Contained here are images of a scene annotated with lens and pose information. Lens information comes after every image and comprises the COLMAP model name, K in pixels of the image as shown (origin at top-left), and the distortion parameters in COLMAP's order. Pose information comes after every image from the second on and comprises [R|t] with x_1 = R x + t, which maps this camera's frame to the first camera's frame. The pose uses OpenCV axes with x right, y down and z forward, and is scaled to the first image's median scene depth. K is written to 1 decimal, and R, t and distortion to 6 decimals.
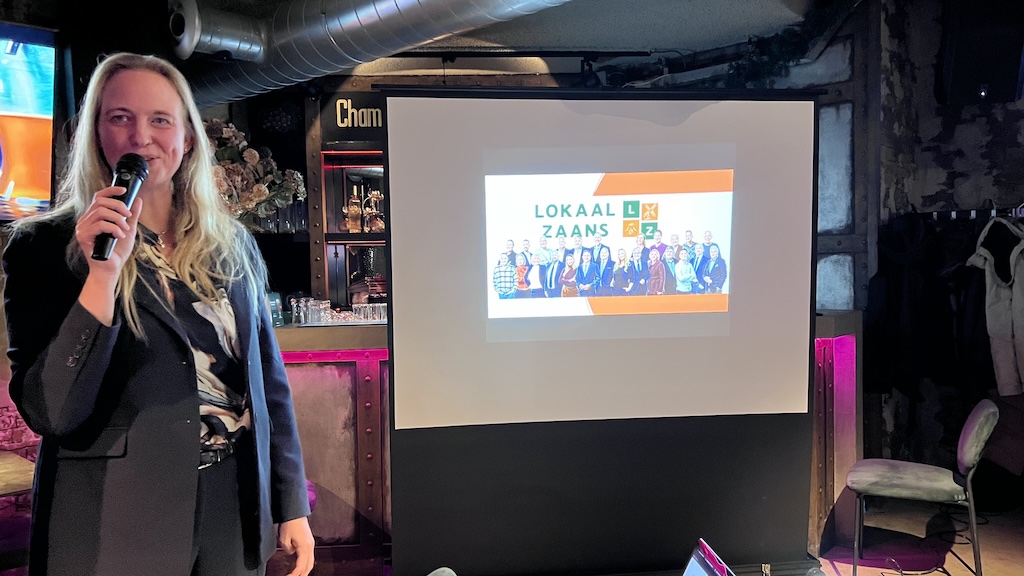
lens RADIAL K [[775.1, 0, 512.0], [0, 775.1, 288.0], [0, 0, 1]] dist [0.040000, -0.059872]
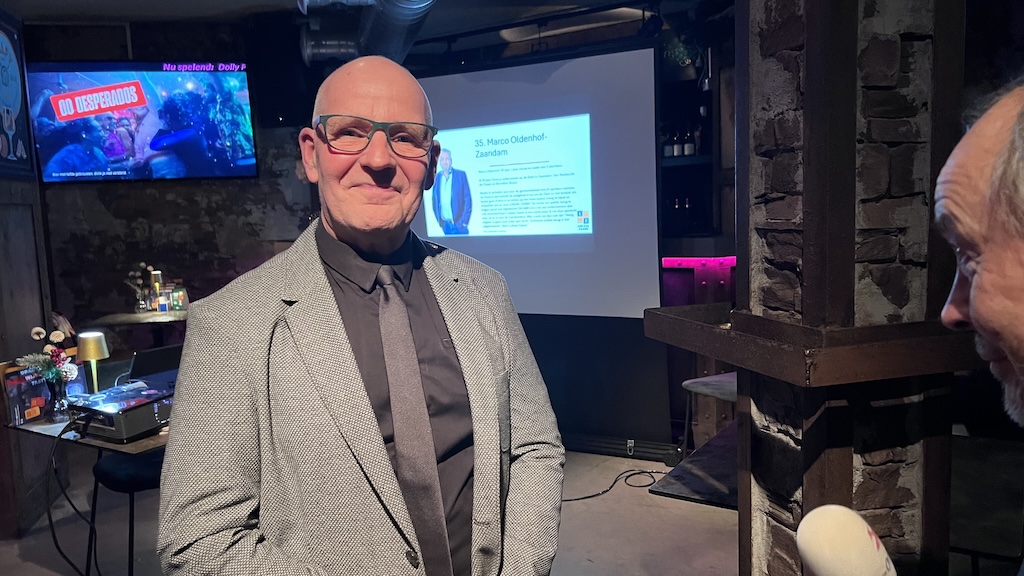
lens RADIAL K [[775.1, 0, 512.0], [0, 775.1, 288.0], [0, 0, 1]] dist [0.040000, -0.059872]
pose [[0.815315, 0.051375, -0.576734, 0.651179], [0.005209, 0.995365, 0.096029, -0.001059], [0.578994, -0.081298, 0.811269, -0.049270]]
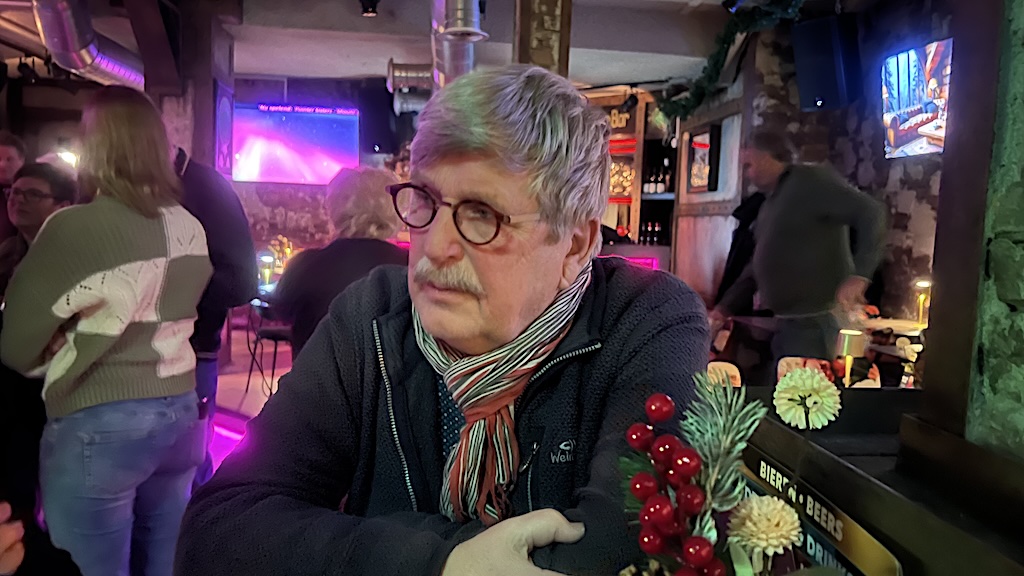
lens RADIAL K [[775.1, 0, 512.0], [0, 775.1, 288.0], [0, 0, 1]] dist [0.040000, -0.059872]
pose [[0.730720, 0.107480, -0.674163, 1.149954], [-0.074515, 0.994186, 0.077733, 0.011427], [0.678598, -0.006566, 0.734480, -0.384373]]
